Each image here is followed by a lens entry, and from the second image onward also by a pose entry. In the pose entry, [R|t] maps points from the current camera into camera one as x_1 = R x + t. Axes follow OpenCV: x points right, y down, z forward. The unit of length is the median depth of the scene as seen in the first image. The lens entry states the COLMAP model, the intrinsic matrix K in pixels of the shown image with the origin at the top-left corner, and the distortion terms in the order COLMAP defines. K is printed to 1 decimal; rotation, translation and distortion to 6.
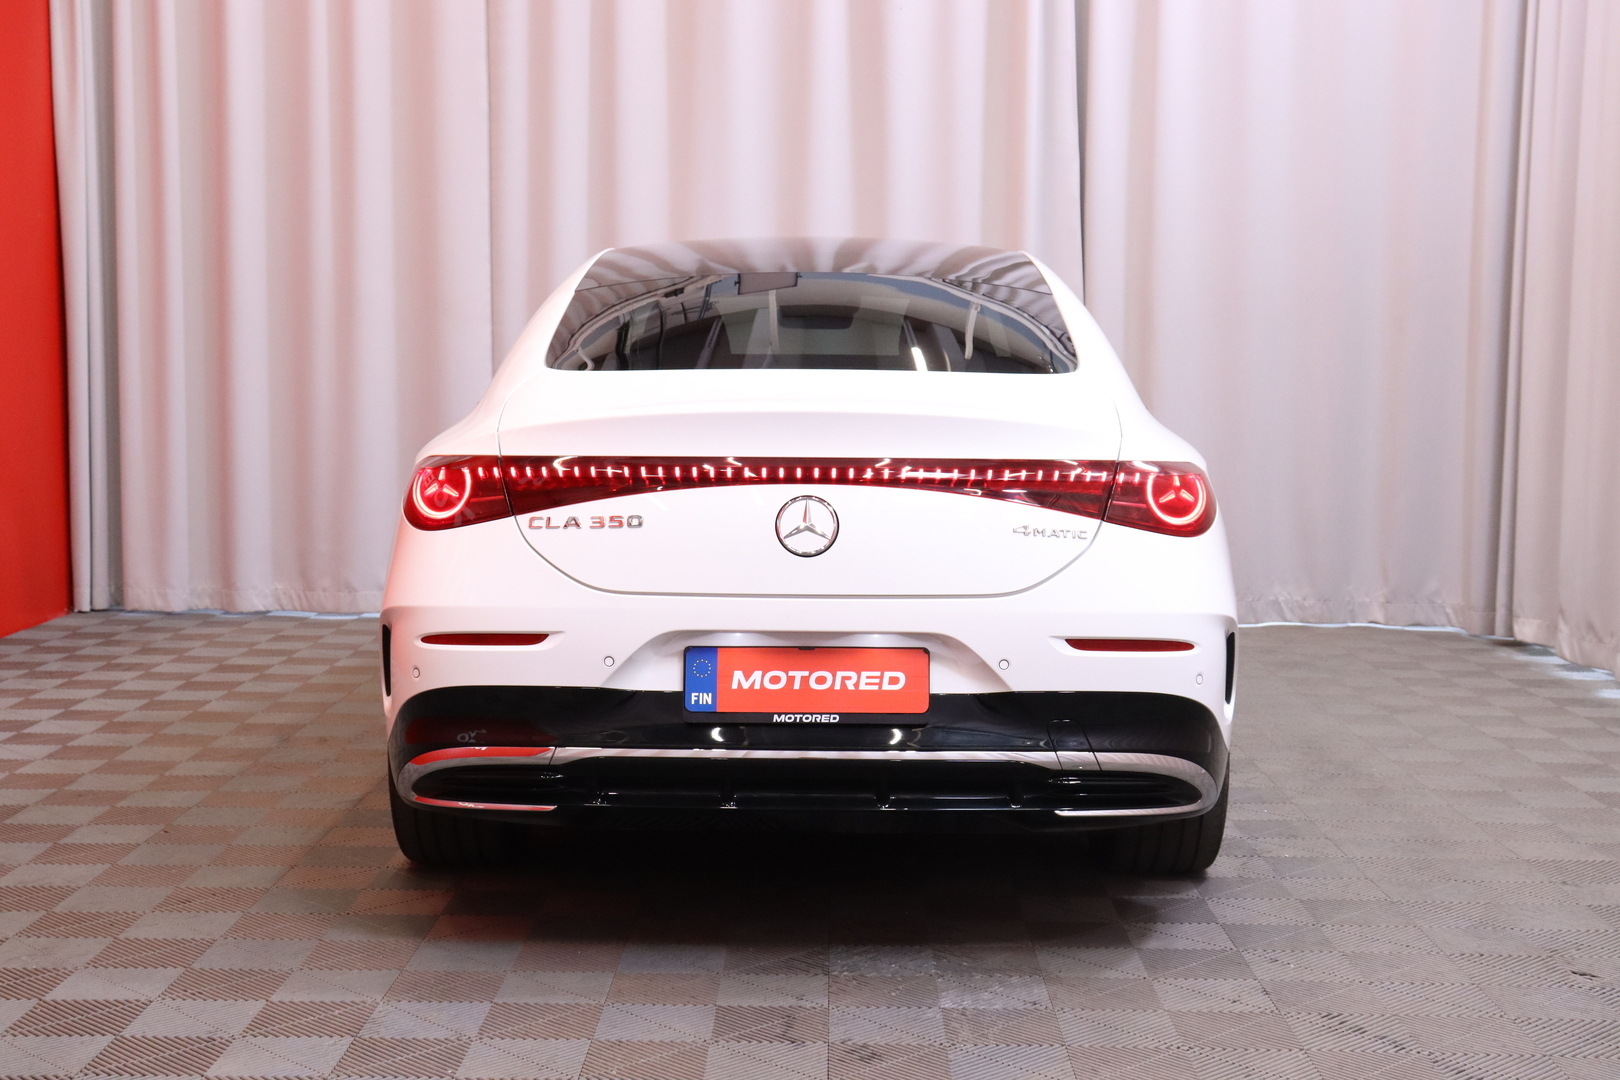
lens RADIAL K [[2016.5, 0, 810.0], [0, 2016.5, 540.0], [0, 0, 1]] dist [0.160850, -0.000519]
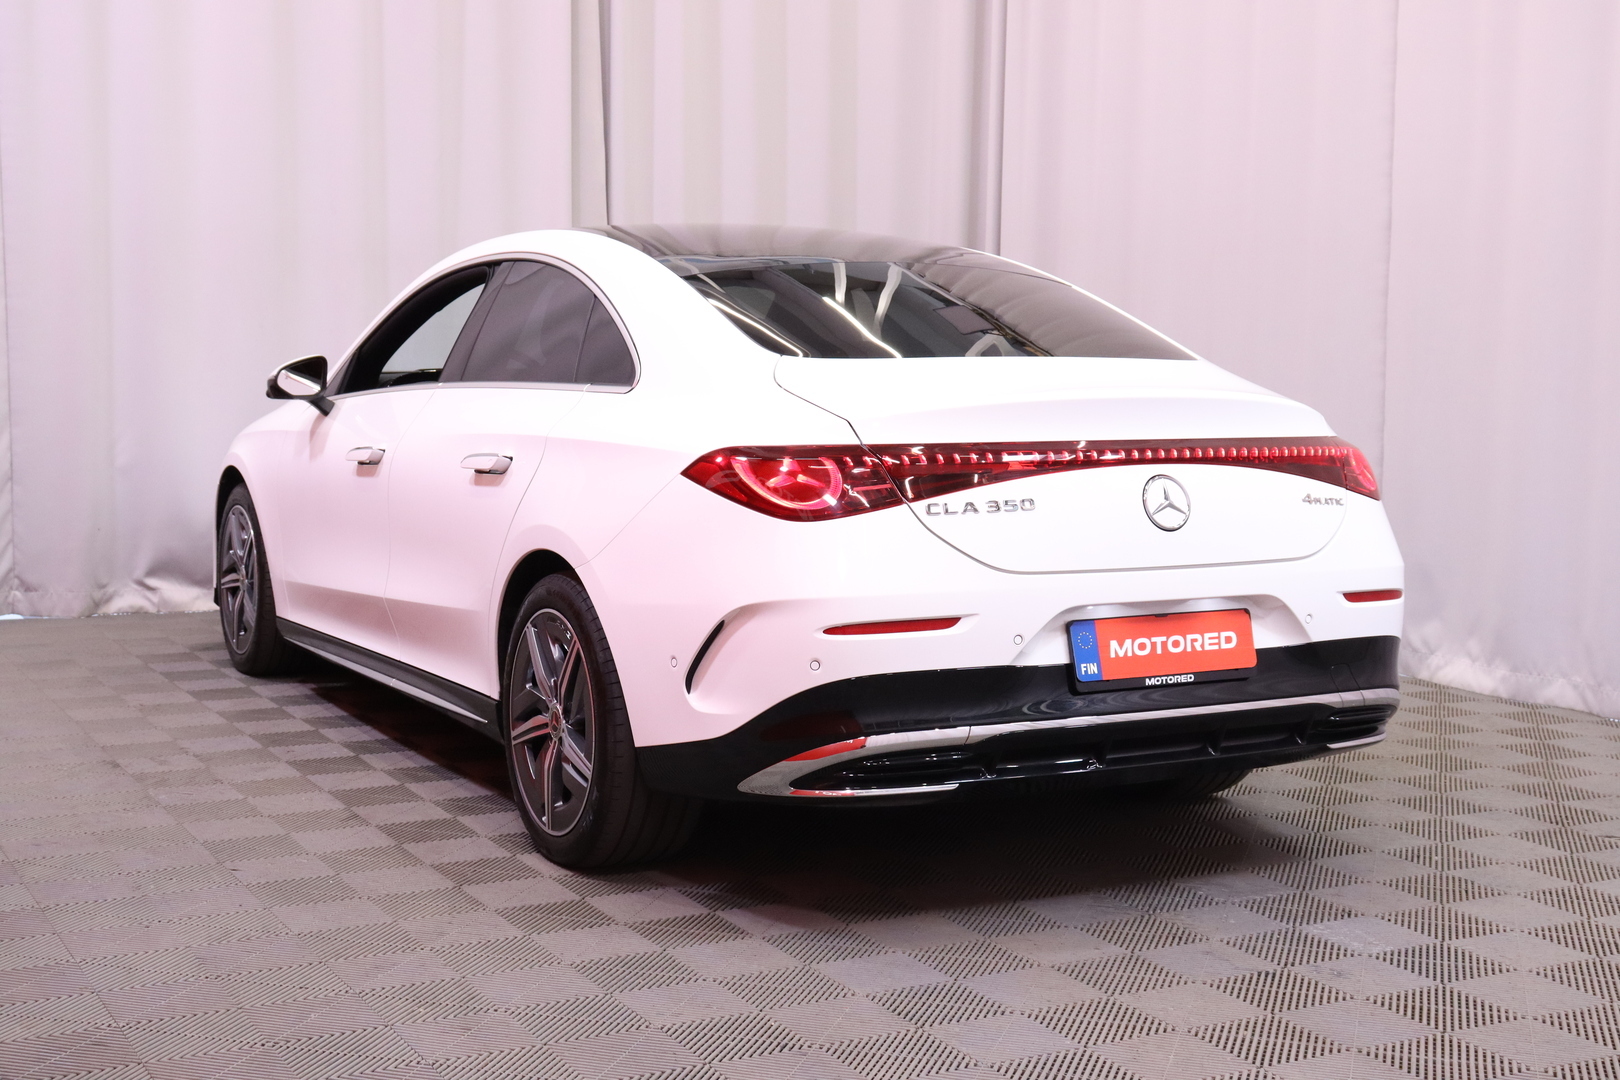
lens RADIAL K [[2037.9, 0, 810.0], [0, 2037.9, 540.0], [0, 0, 1]] dist [0.039067, 0.008046]
pose [[0.856267, -0.041999, 0.514823, -0.728140], [0.039169, 0.999099, 0.016359, -0.012396], [-0.515046, 0.006157, 0.857140, 0.155771]]
